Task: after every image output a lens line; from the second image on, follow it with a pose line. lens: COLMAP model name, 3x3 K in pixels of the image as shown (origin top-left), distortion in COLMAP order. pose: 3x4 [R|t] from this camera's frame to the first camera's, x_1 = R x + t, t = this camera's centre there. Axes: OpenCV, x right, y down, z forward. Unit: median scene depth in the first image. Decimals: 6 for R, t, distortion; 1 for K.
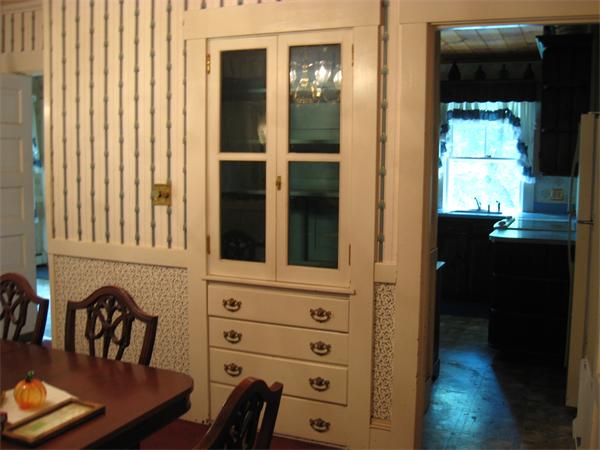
lens RADIAL K [[637.1, 0, 300.3], [0, 637.1, 224.1], [0, 0, 1]] dist [-0.132331, 0.000000]
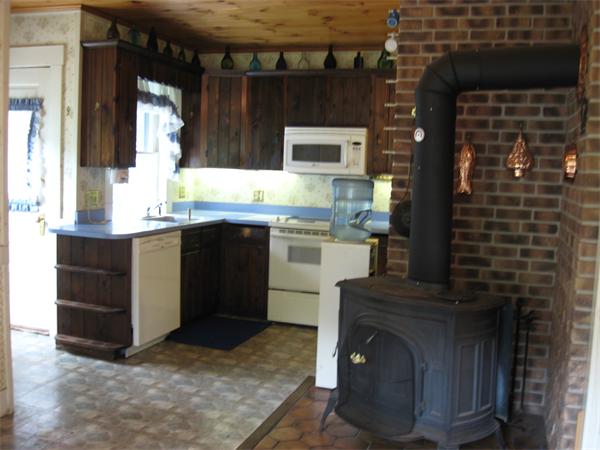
lens RADIAL K [[637.1, 0, 299.6], [0, 637.1, 224.8], [0, 0, 1]] dist [-0.132331, 0.000000]
pose [[-0.077527, -0.114154, 0.990433, -0.514639], [0.055381, 0.991396, 0.118600, -0.102127], [-0.995451, 0.064046, -0.070538, 0.894018]]
